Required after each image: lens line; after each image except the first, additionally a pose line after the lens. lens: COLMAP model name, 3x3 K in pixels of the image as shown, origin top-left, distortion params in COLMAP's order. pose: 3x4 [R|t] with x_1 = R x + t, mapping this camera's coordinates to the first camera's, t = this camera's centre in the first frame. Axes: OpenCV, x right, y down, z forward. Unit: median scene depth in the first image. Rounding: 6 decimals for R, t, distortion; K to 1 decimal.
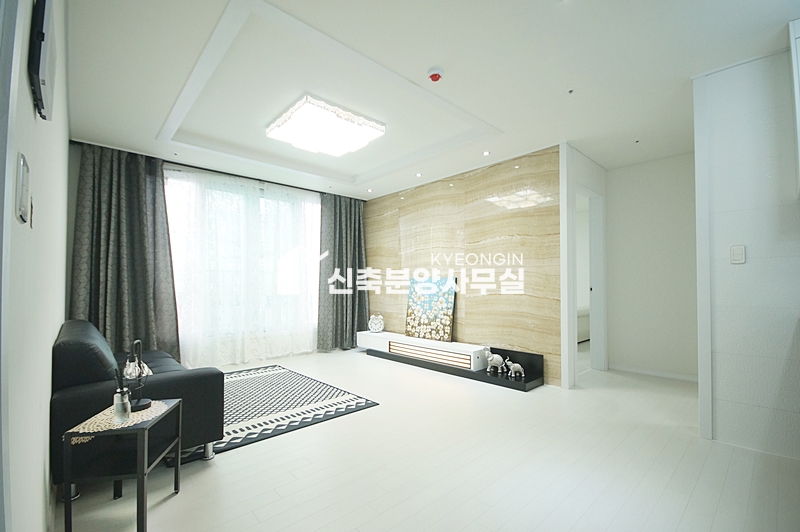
lens RADIAL K [[349.1, 0, 392.8], [0, 349.1, 267.5], [0, 0, 1]] dist [-0.019052, -0.001655]
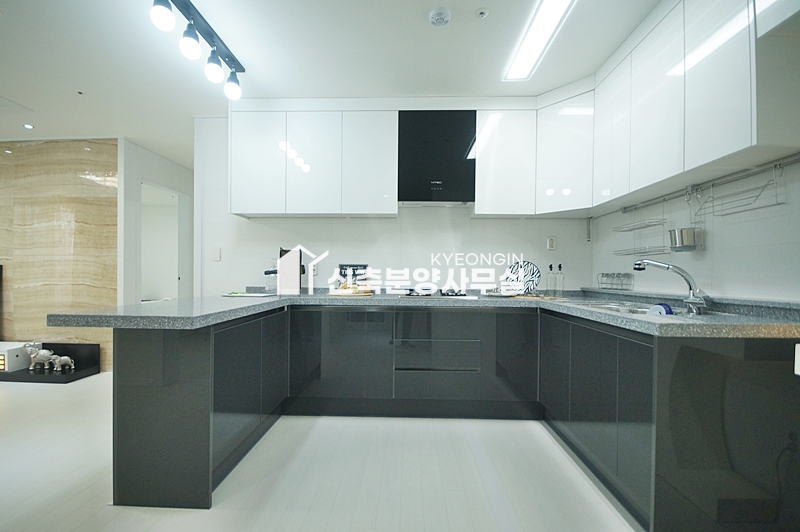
lens RADIAL K [[349.1, 0, 400.6], [0, 349.1, 270.3], [0, 0, 1]] dist [-0.019052, -0.001655]
pose [[0.686447, 0.014479, 0.727036, 0.286111], [-0.044608, 0.998757, 0.022226, -0.021376], [-0.725811, -0.047689, 0.686239, -0.288517]]
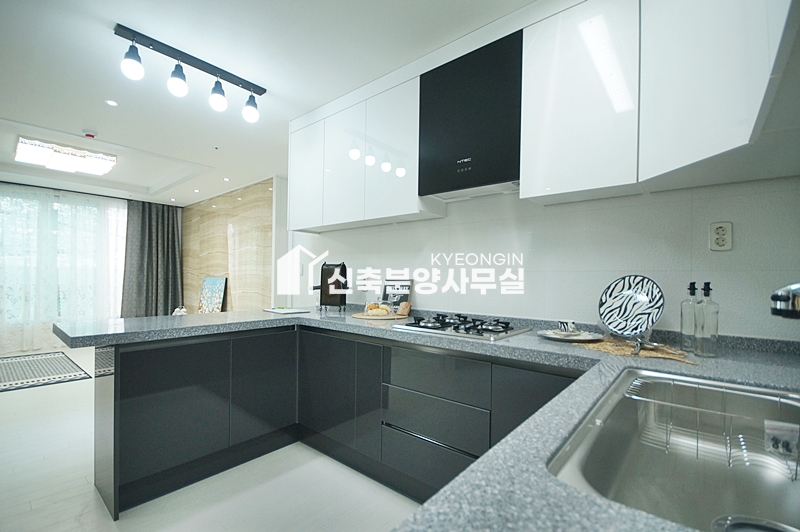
lens RADIAL K [[349.1, 0, 399.2], [0, 349.1, 273.8], [0, 0, 1]] dist [-0.019052, -0.001655]
pose [[0.990076, 0.018028, 0.139370, 0.683899], [-0.023054, 0.999138, 0.034530, -0.044761], [-0.138628, -0.037400, 0.989638, -0.314471]]
